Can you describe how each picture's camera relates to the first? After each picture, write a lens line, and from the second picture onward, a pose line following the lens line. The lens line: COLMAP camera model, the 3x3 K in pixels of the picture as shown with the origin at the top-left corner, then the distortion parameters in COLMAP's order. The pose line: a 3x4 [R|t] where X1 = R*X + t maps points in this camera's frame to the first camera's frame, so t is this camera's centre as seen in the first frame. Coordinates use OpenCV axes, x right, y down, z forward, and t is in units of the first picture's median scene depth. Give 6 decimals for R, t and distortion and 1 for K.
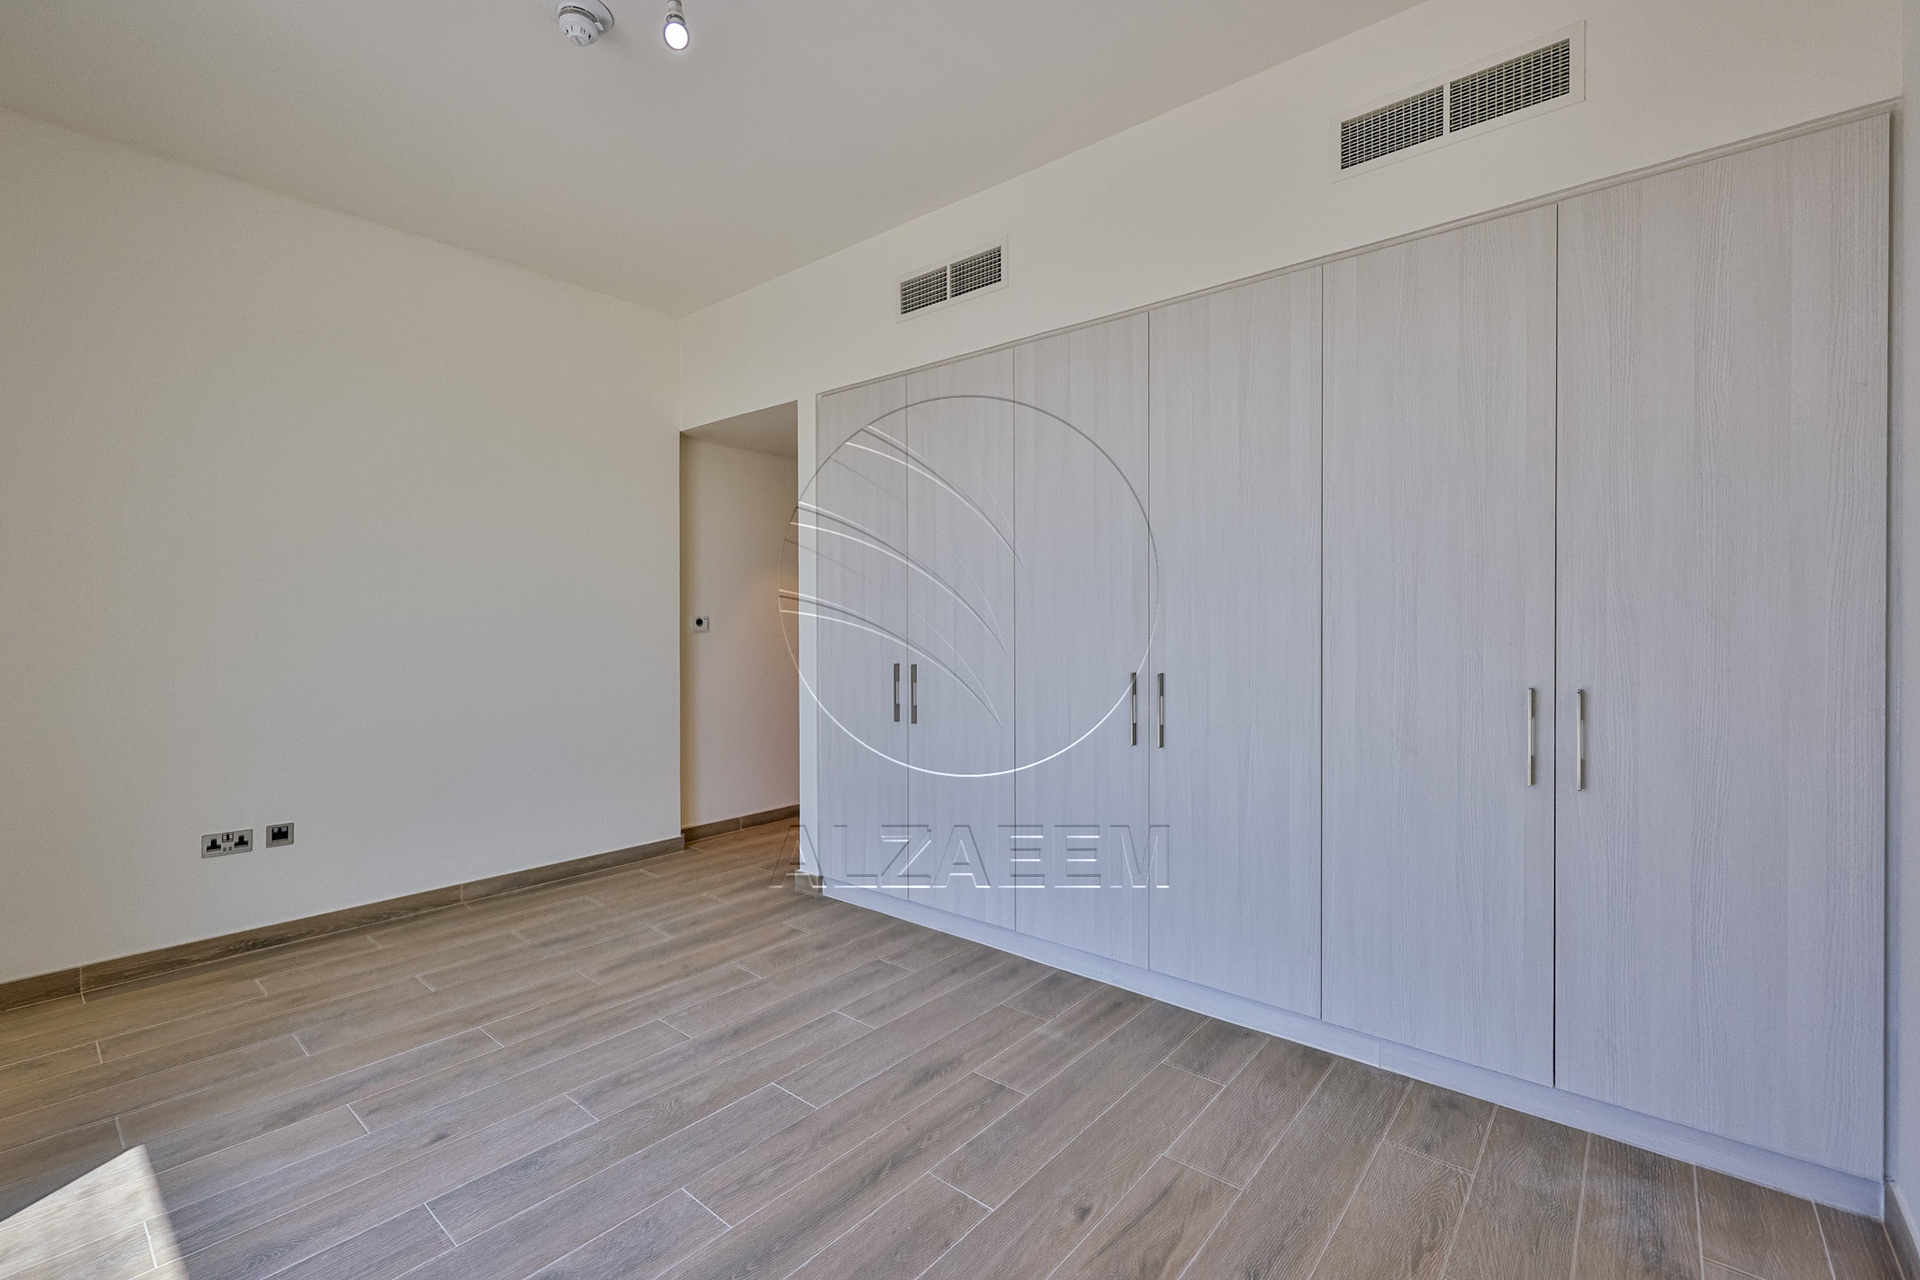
lens RADIAL K [[816.1, 0, 959.3], [0, 816.1, 630.1], [0, 0, 1]] dist [-0.000235, -0.000294]
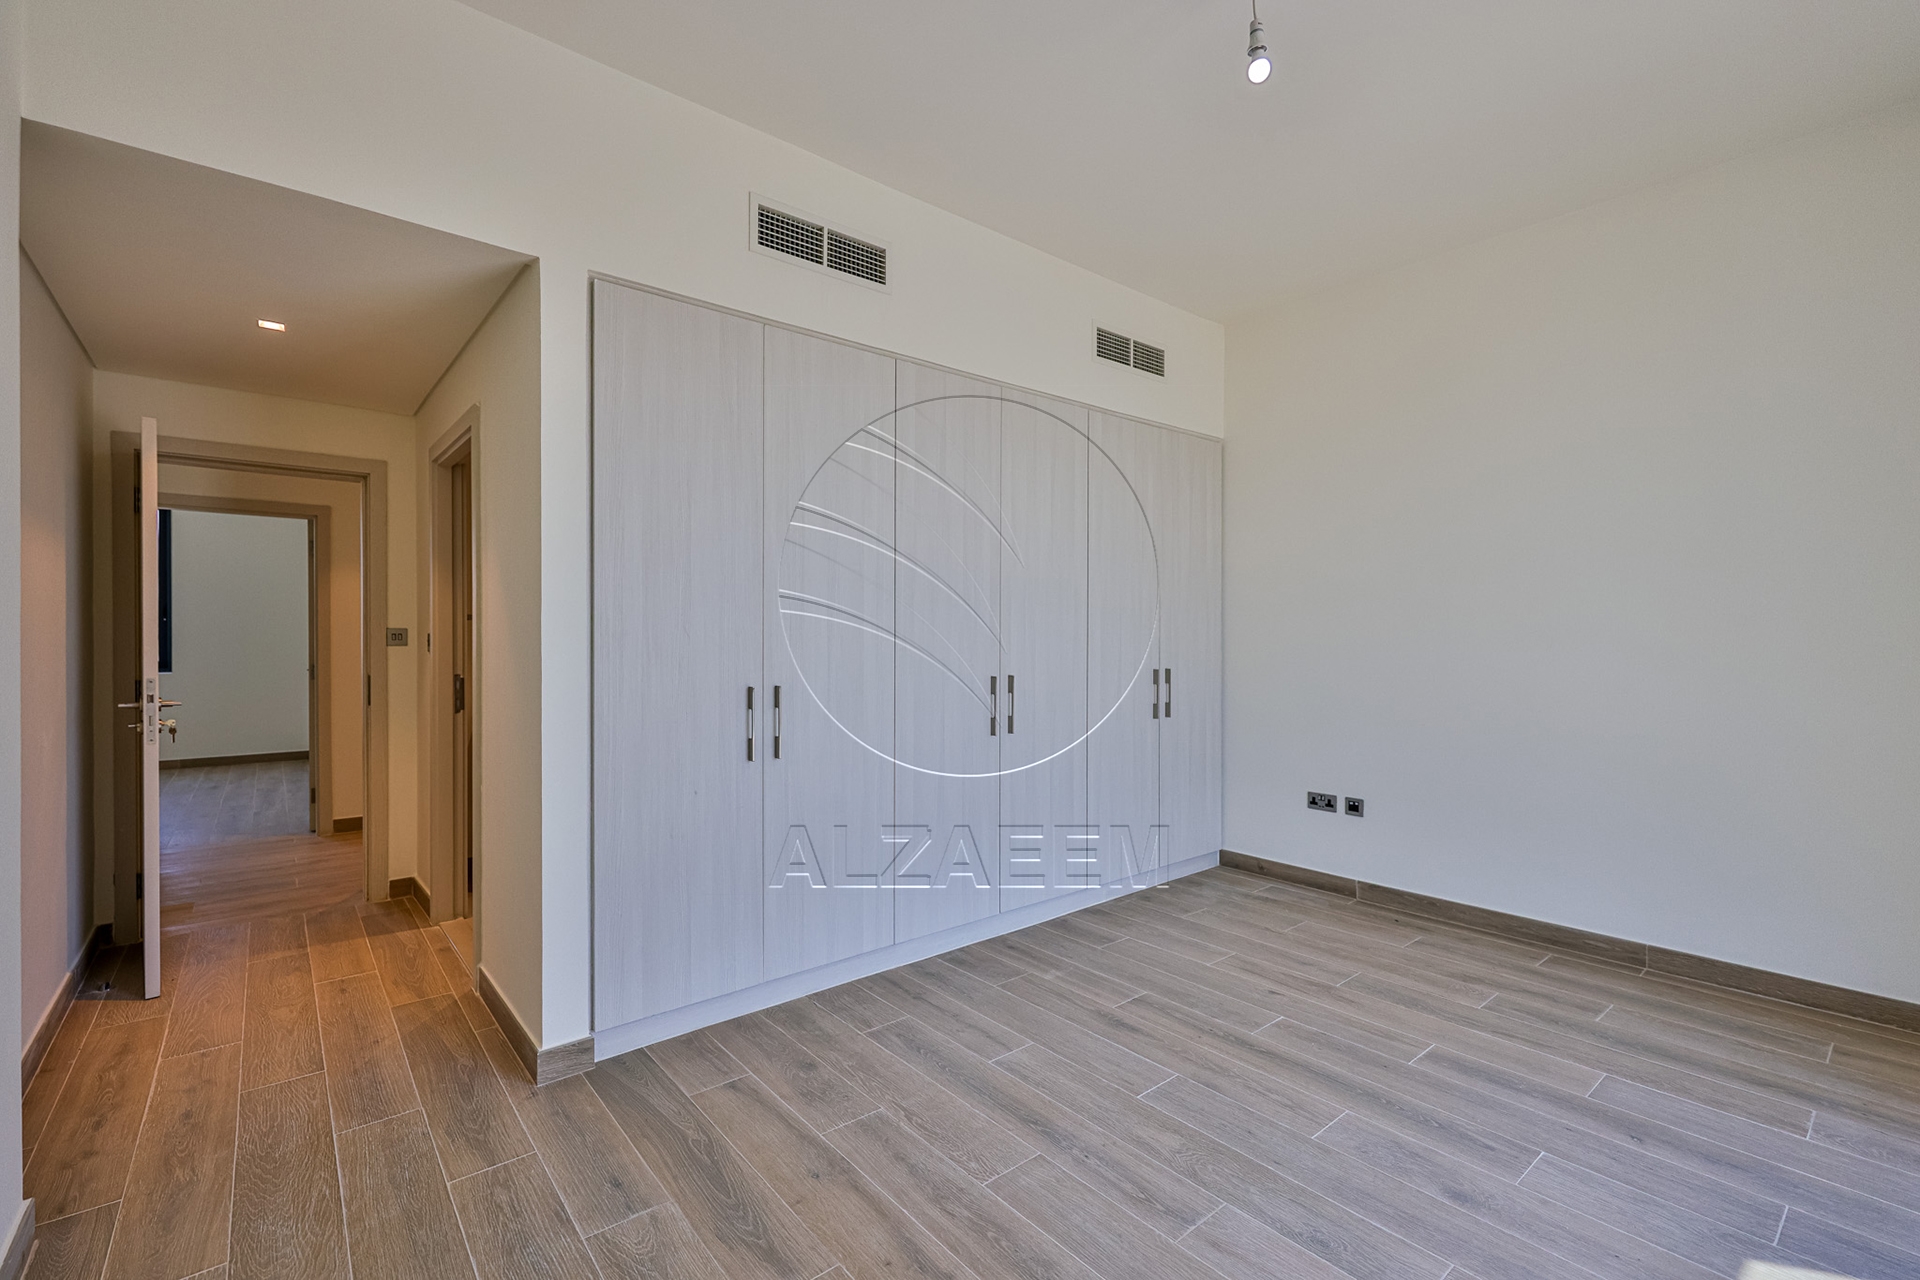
lens RADIAL K [[816.1, 0, 954.5], [0, 816.1, 641.2], [0, 0, 1]] dist [-0.000235, -0.000294]
pose [[0.197181, -0.003075, 0.980362, -1.046067], [0.008905, 0.999959, 0.001346, -0.002420], [-0.980327, 0.008465, 0.197201, 0.856756]]
